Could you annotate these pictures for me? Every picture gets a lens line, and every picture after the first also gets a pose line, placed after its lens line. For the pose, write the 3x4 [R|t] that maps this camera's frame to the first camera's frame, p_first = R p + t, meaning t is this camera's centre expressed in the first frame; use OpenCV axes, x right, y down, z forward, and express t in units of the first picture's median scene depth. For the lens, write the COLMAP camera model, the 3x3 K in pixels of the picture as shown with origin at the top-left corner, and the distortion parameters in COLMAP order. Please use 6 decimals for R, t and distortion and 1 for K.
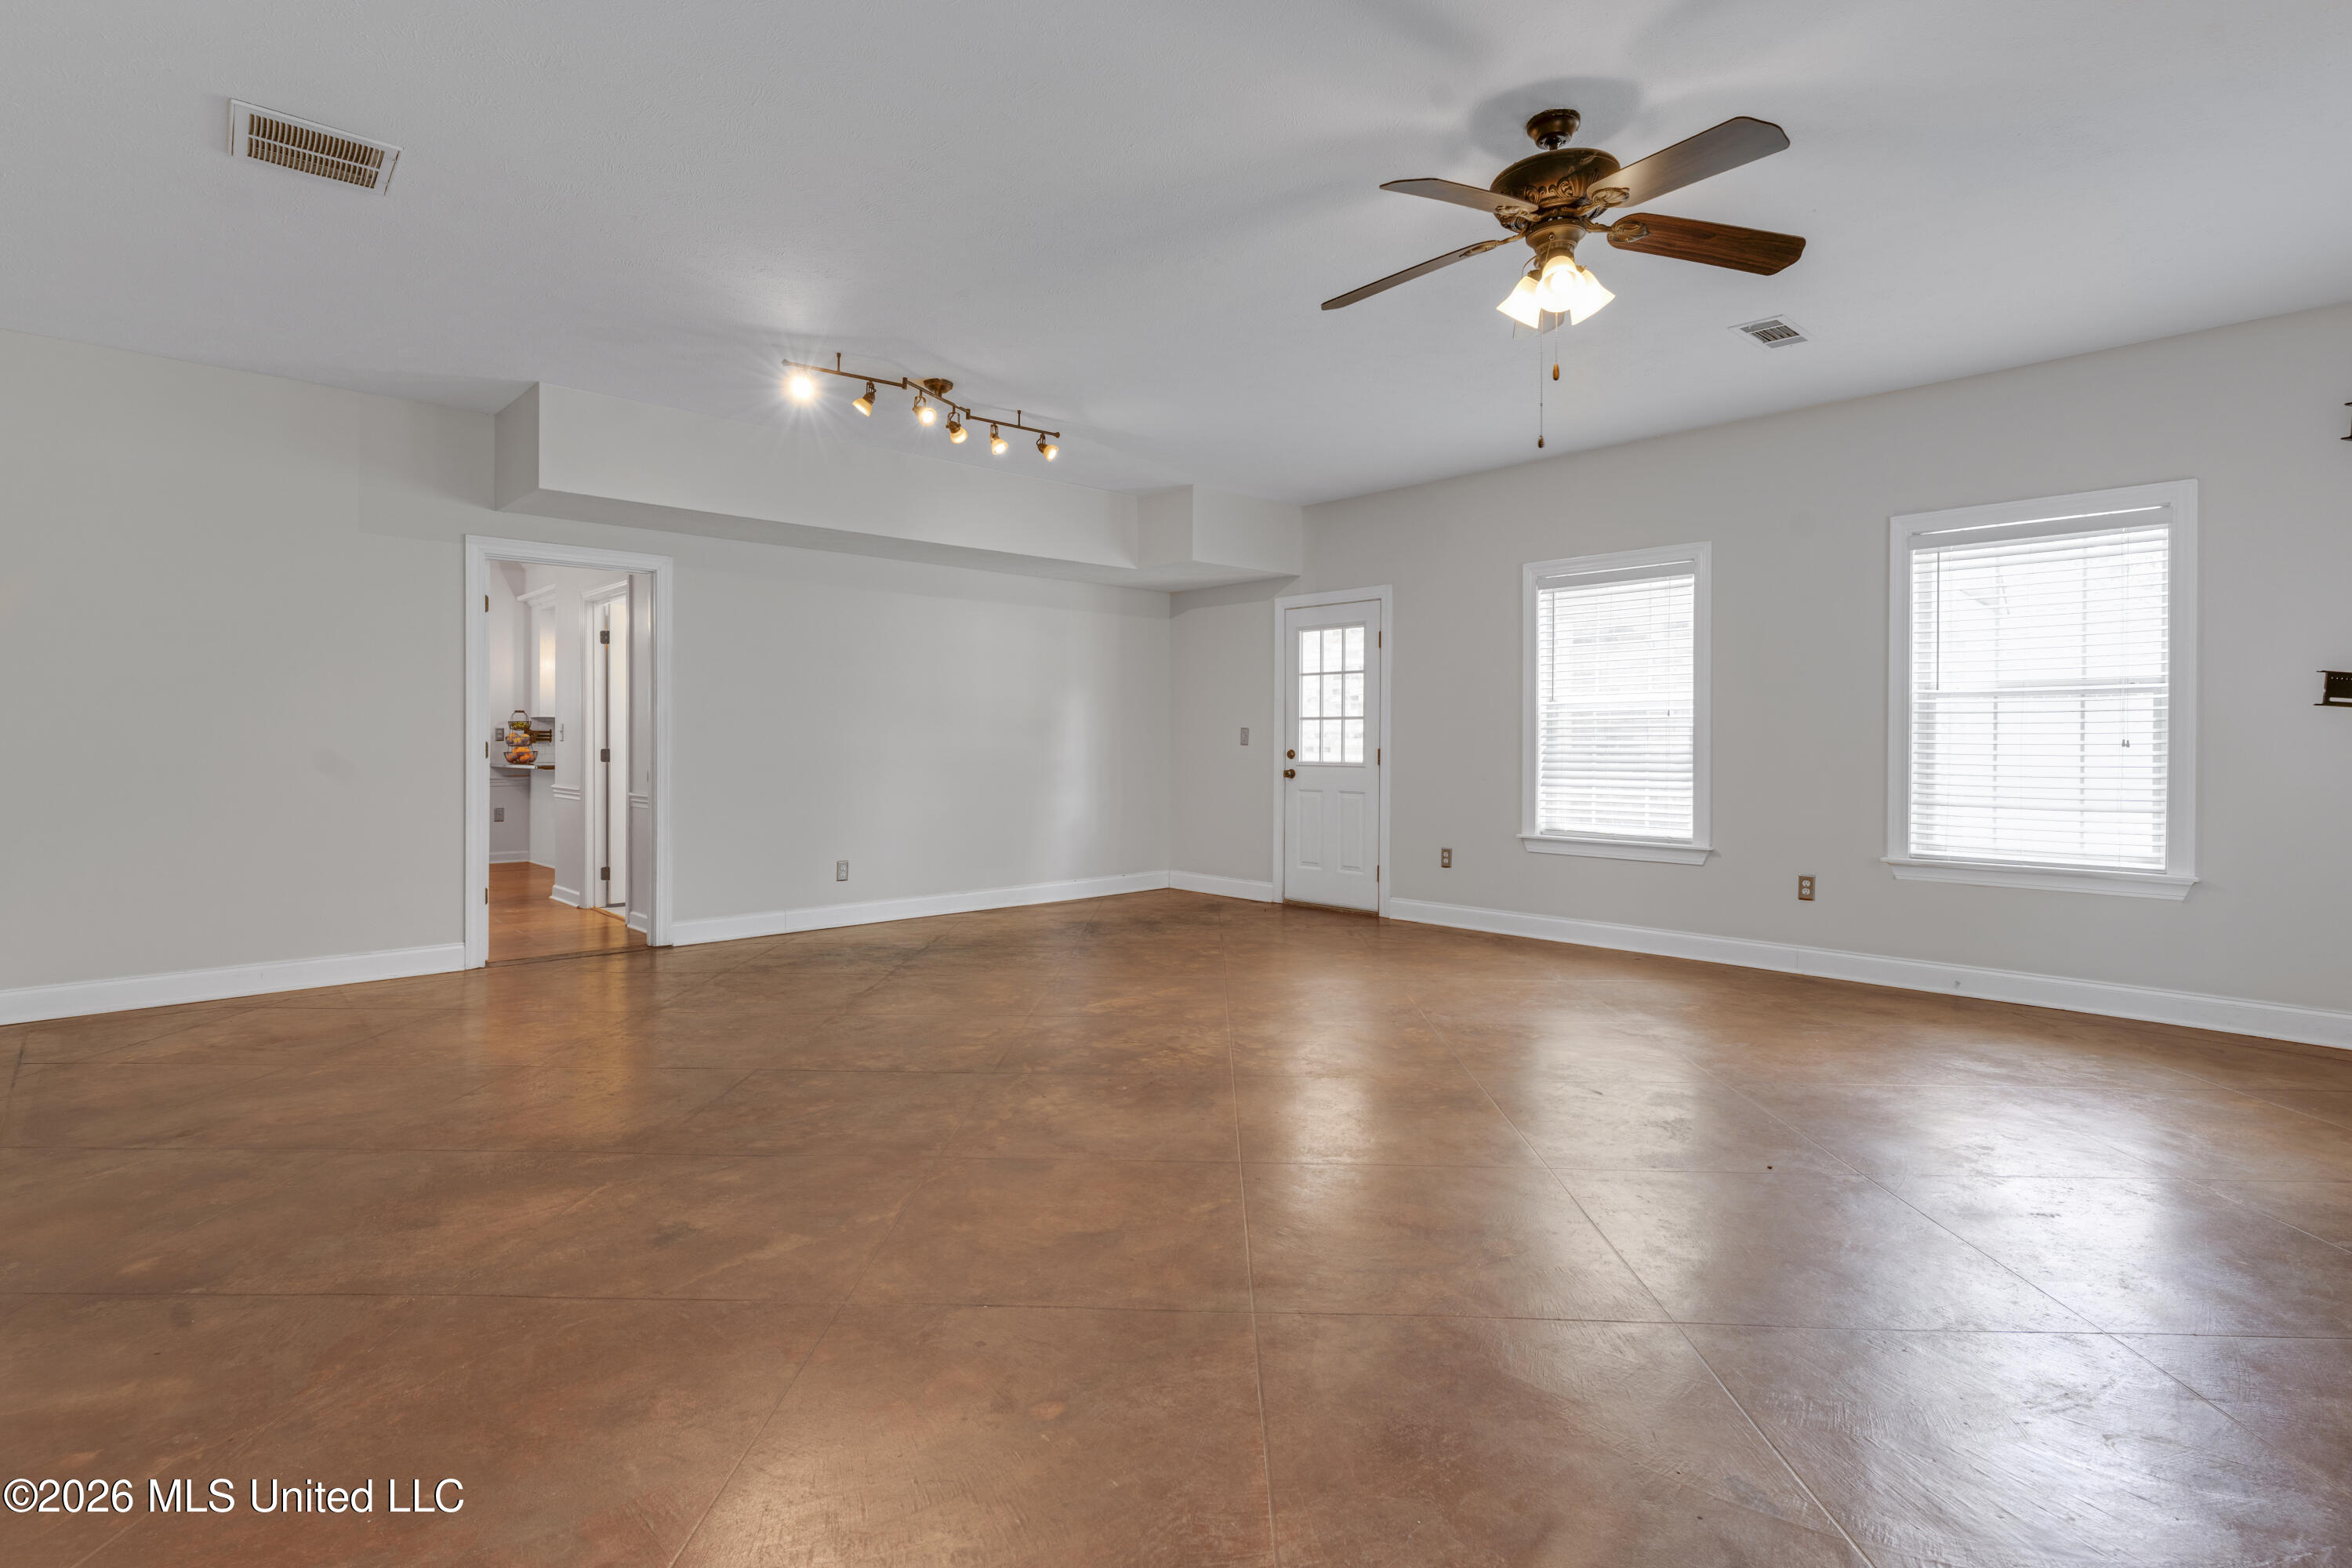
lens RADIAL K [[1154.0, 0, 1161.3], [0, 1154.0, 779.4], [0, 0, 1]] dist [-0.009025, 0.002319]
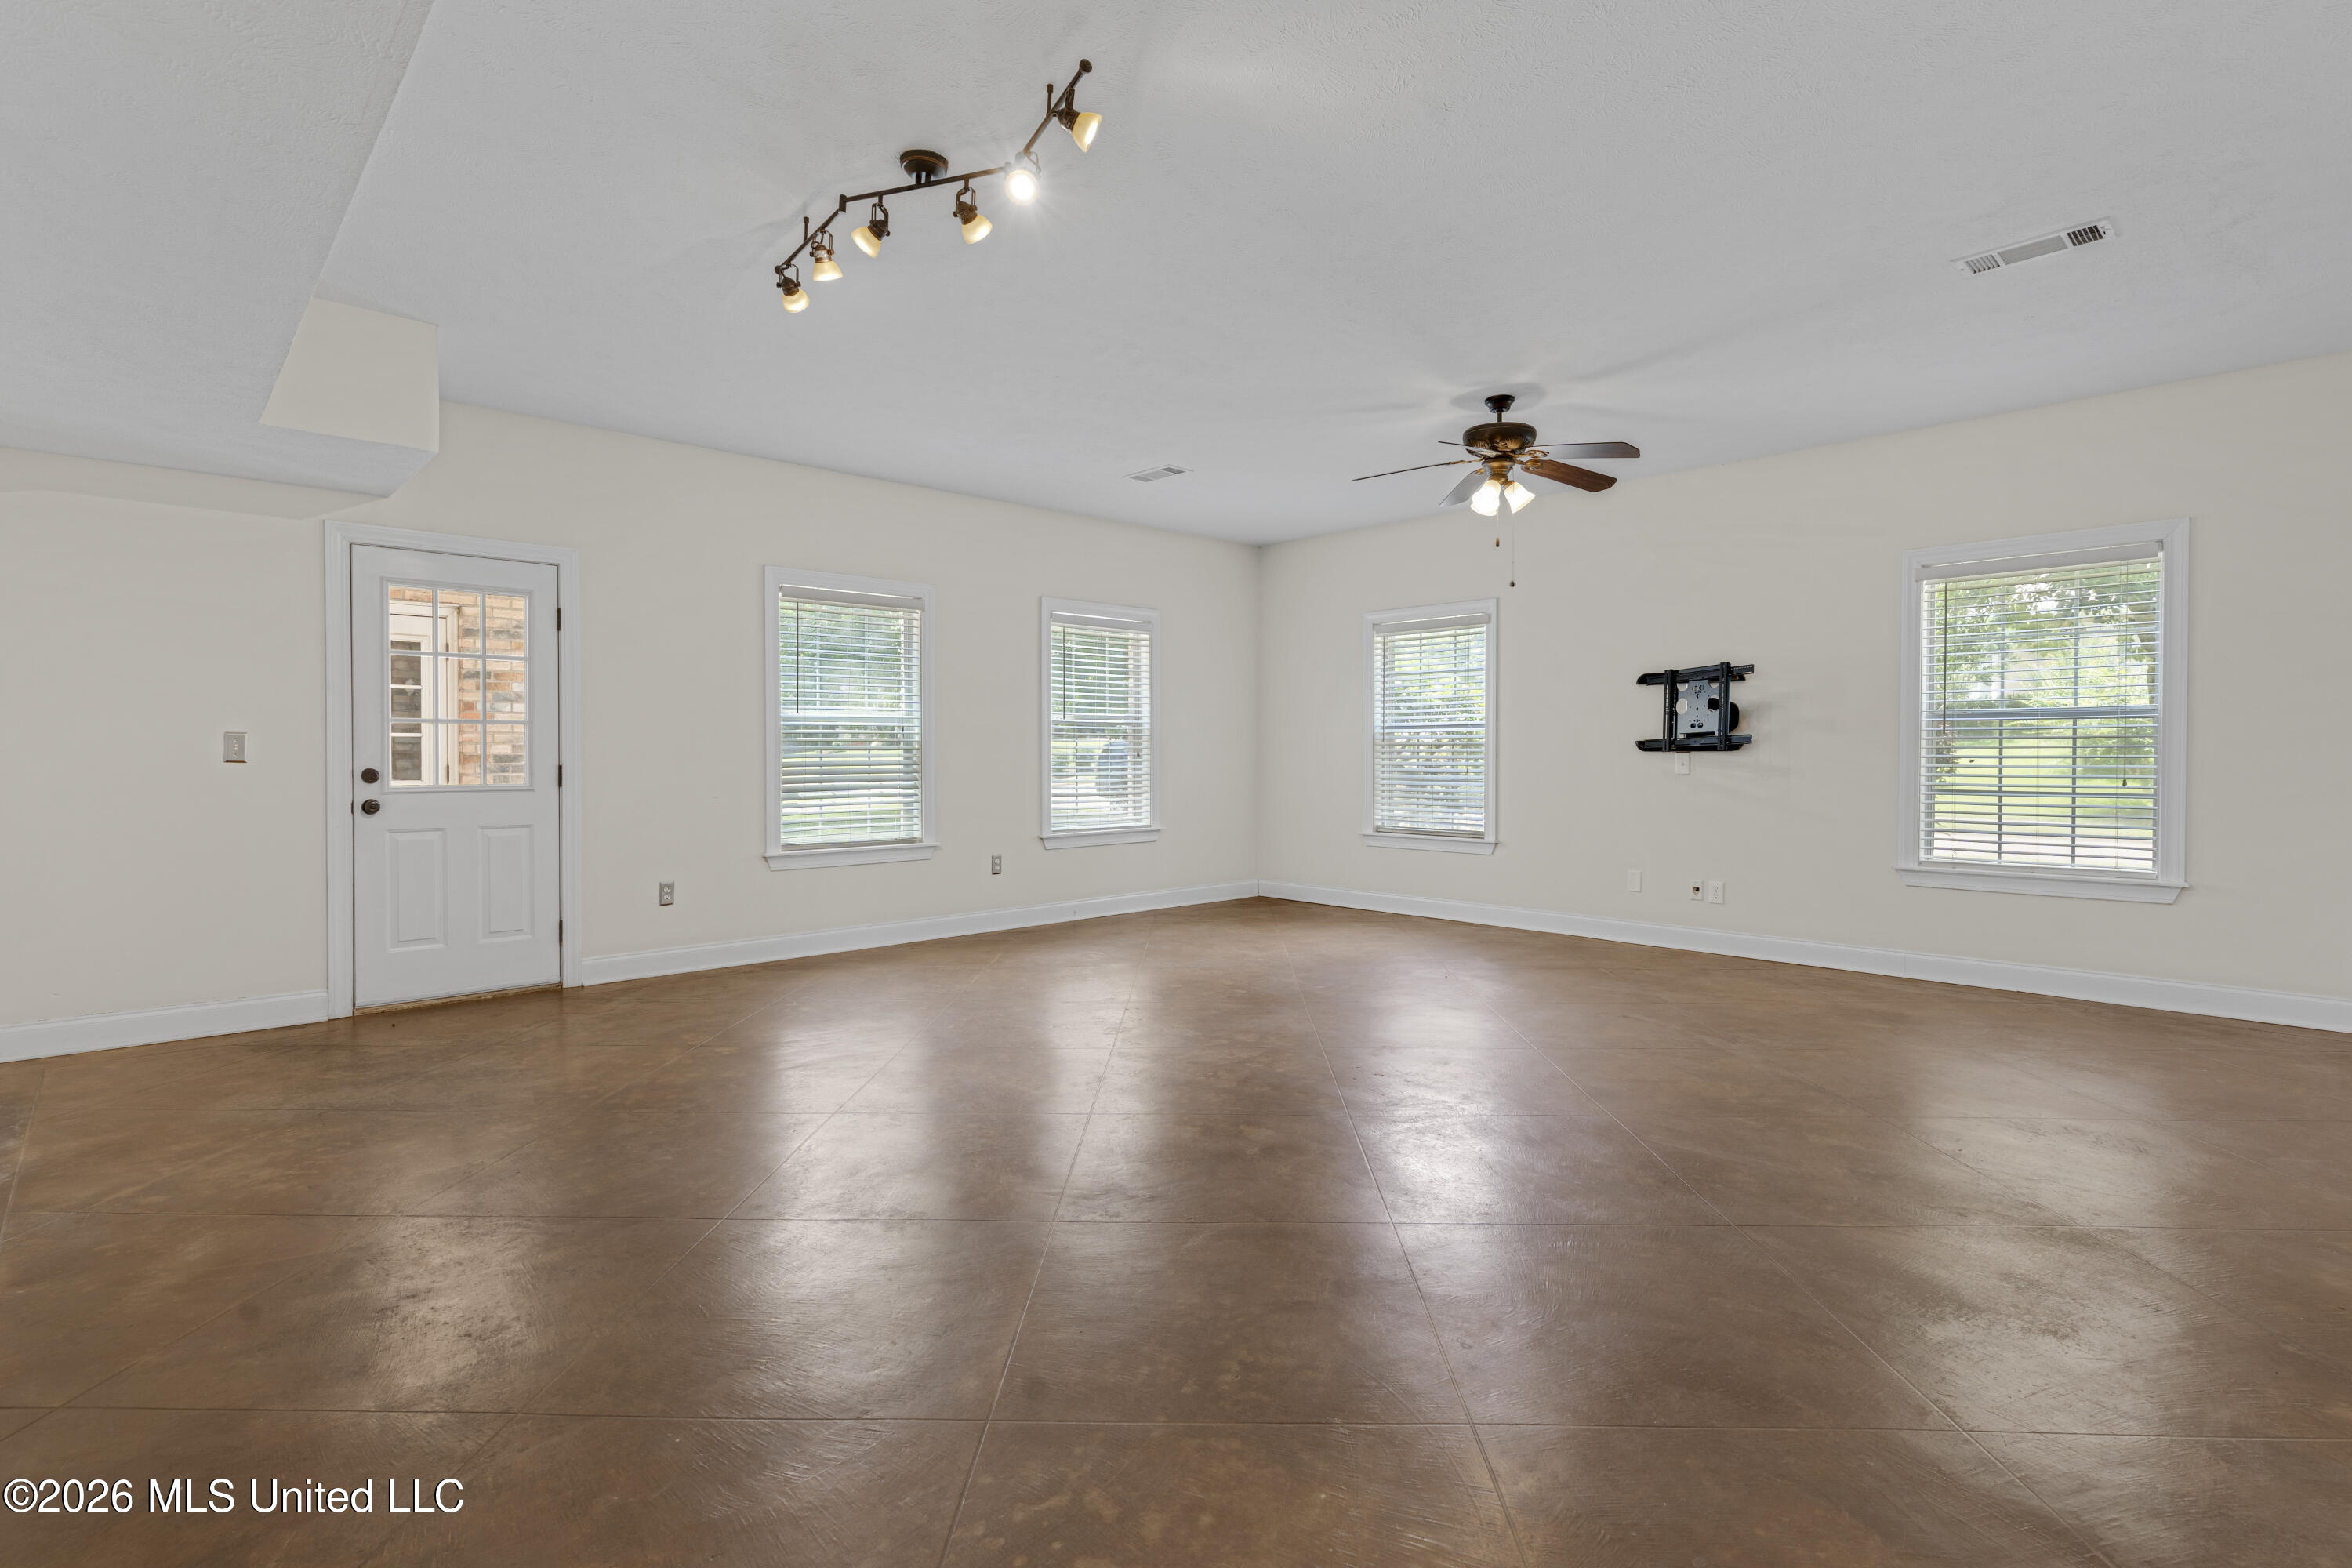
lens RADIAL K [[1154.0, 0, 1165.0], [0, 1154.0, 762.1], [0, 0, 1]] dist [-0.009025, 0.002319]
pose [[-0.005346, -0.005921, 0.999968, -0.626114], [0.038418, 0.999243, 0.006122, -0.019734], [-0.999247, 0.038449, -0.005115, 0.678665]]
